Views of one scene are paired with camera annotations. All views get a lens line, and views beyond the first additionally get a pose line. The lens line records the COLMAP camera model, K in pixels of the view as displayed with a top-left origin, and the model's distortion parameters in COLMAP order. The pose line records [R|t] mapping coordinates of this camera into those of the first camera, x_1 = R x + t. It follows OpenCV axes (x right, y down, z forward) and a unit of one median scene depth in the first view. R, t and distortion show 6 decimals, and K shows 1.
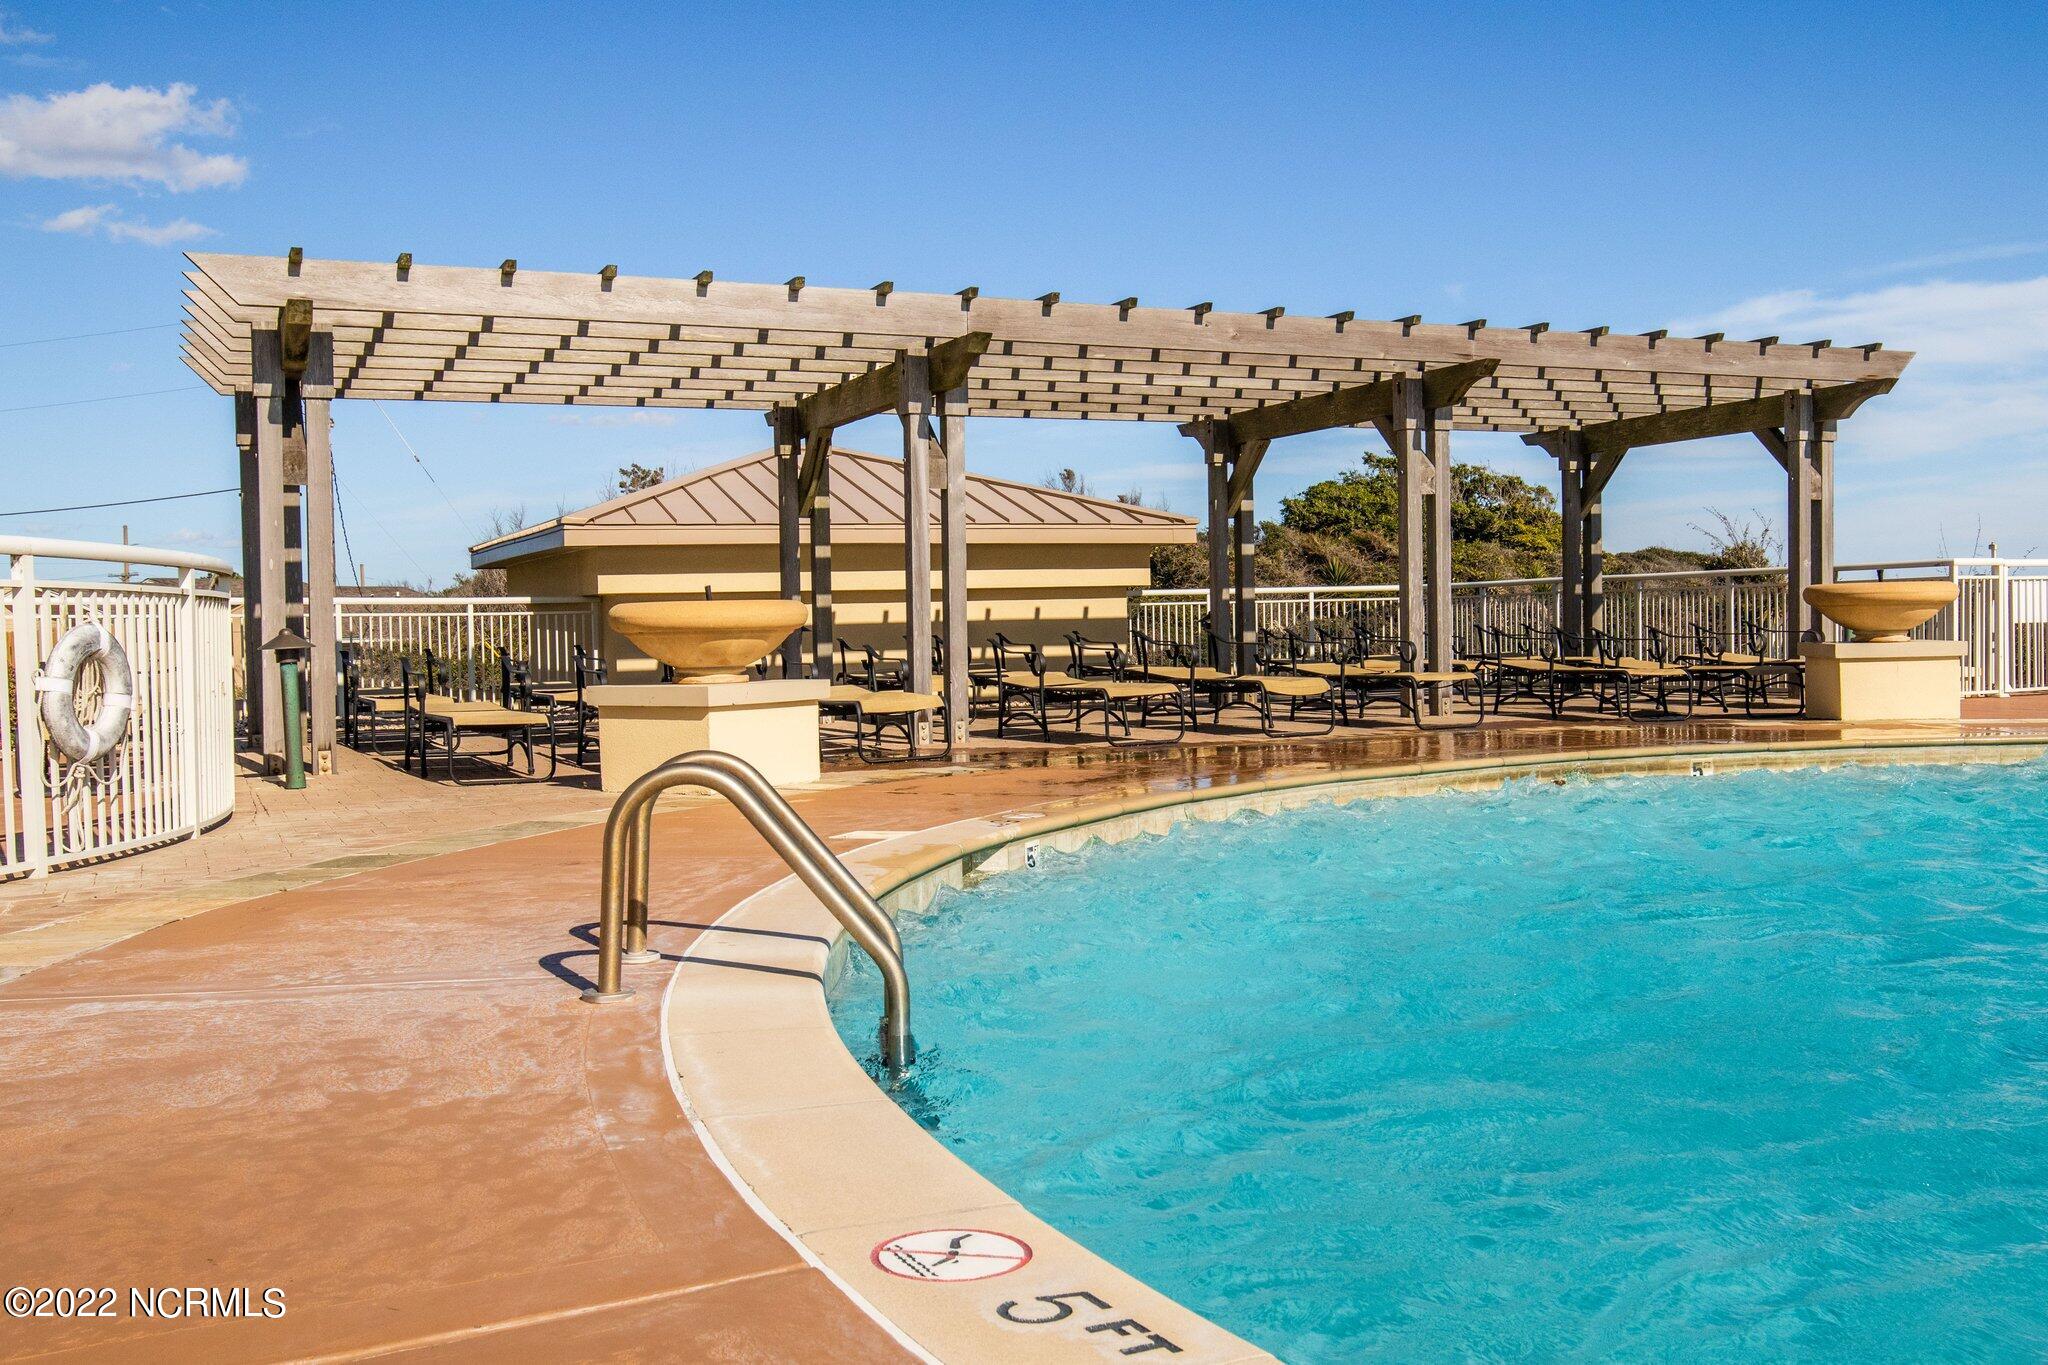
lens RADIAL K [[1926.0, 0, 1028.5], [0, 1926.0, 695.4], [0, 0, 1]] dist [0.008564, 0.000000]
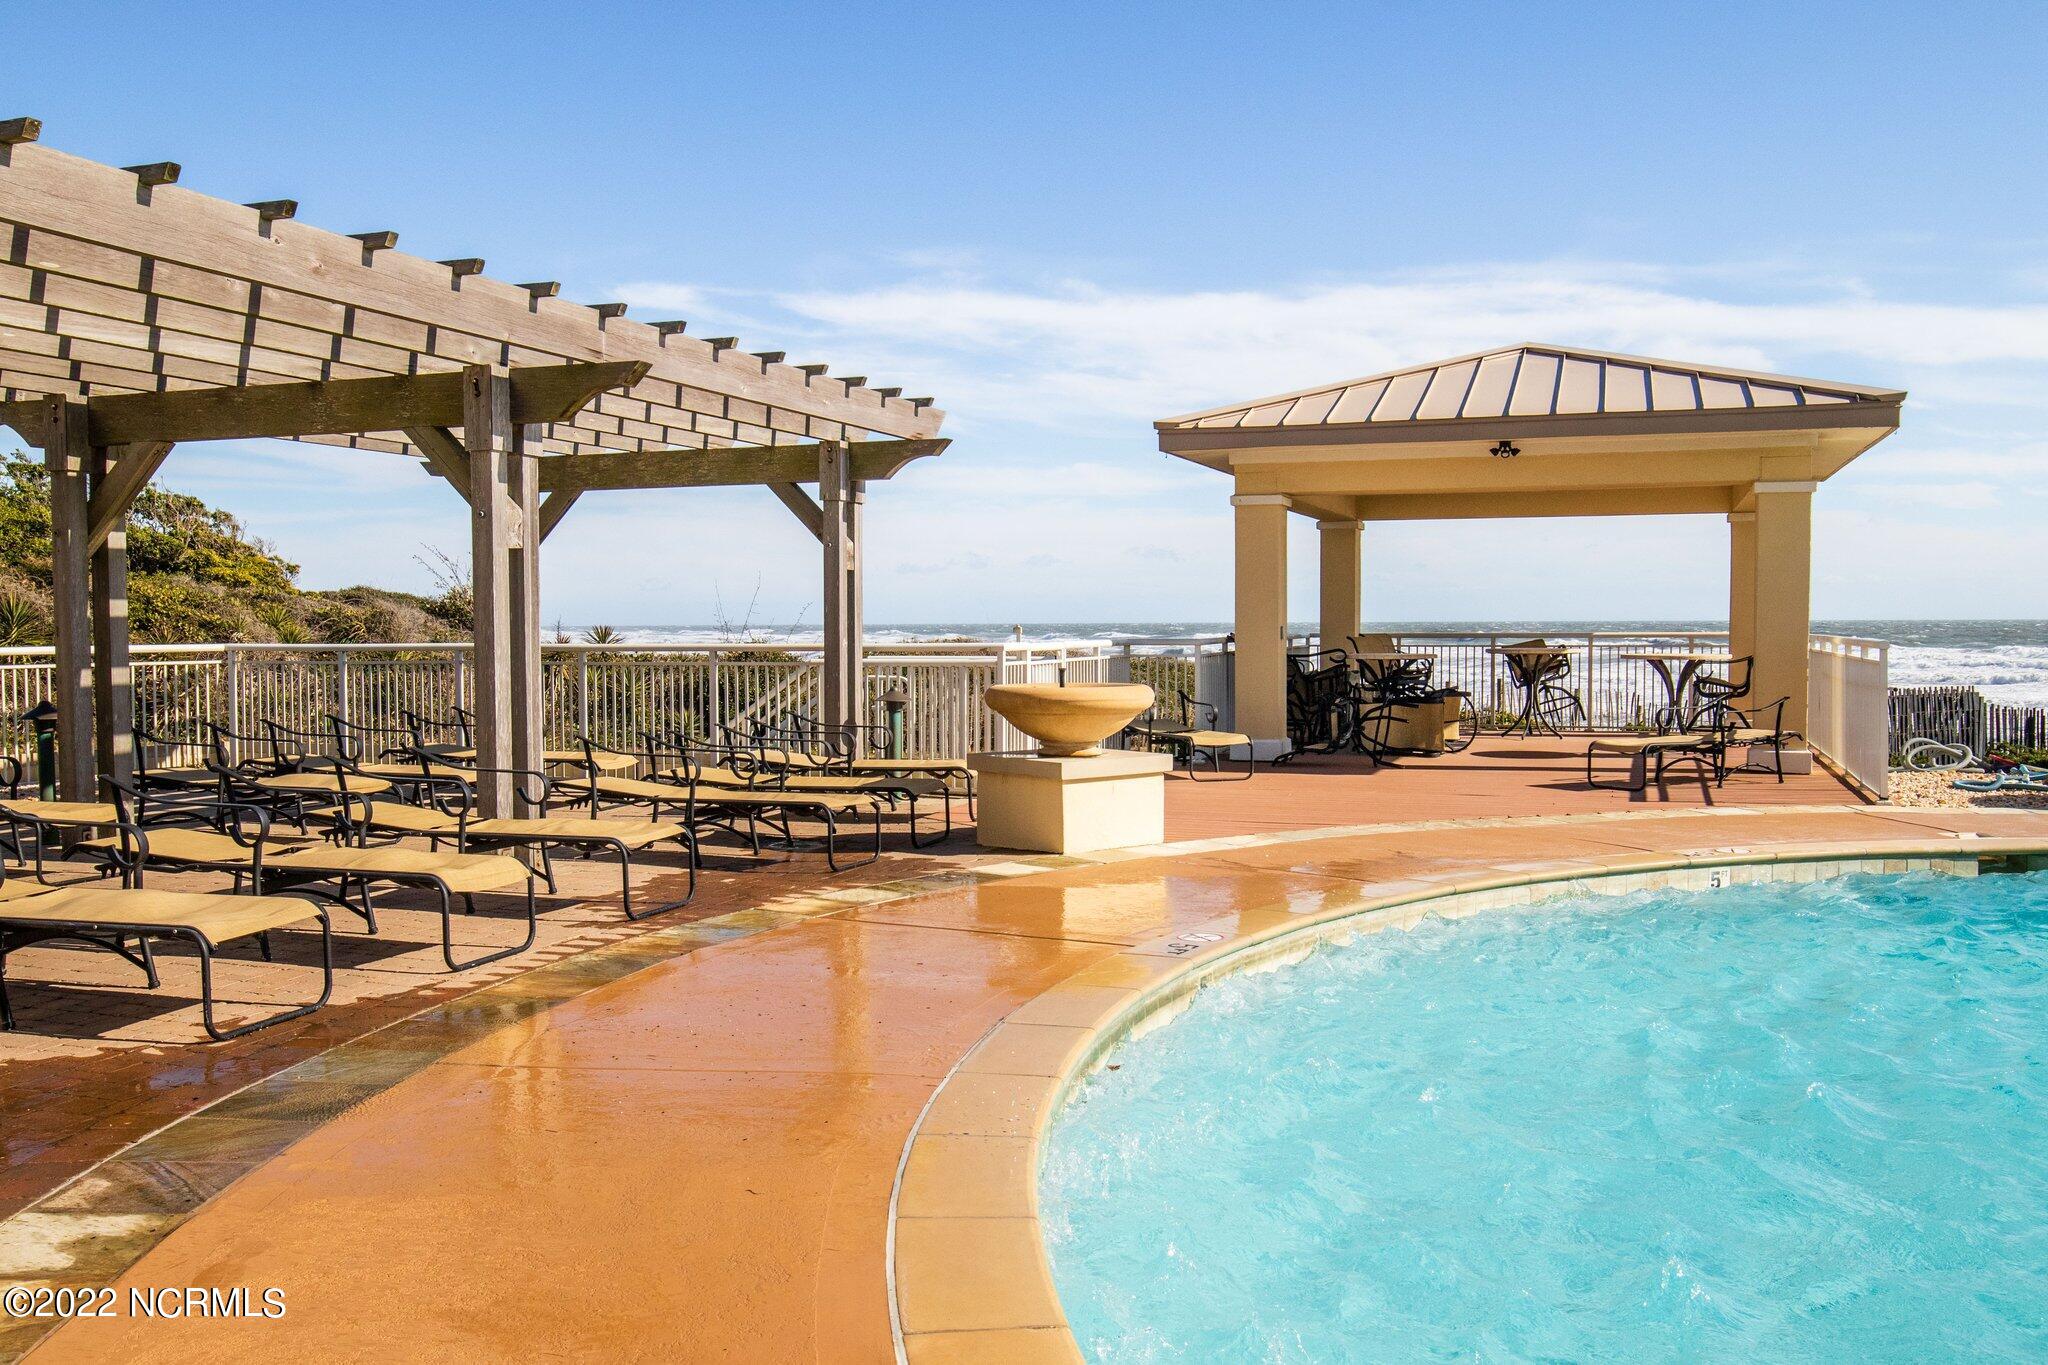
lens RADIAL K [[1765.4, 0, 1066.5], [0, 1765.4, 660.7], [0, 0, 1]] dist [-0.018749, 0.007682]
pose [[0.701088, 0.003387, 0.713066, -0.093437], [0.014895, 0.999701, -0.019392, -0.045943], [-0.712919, 0.024217, 0.700828, 0.394541]]
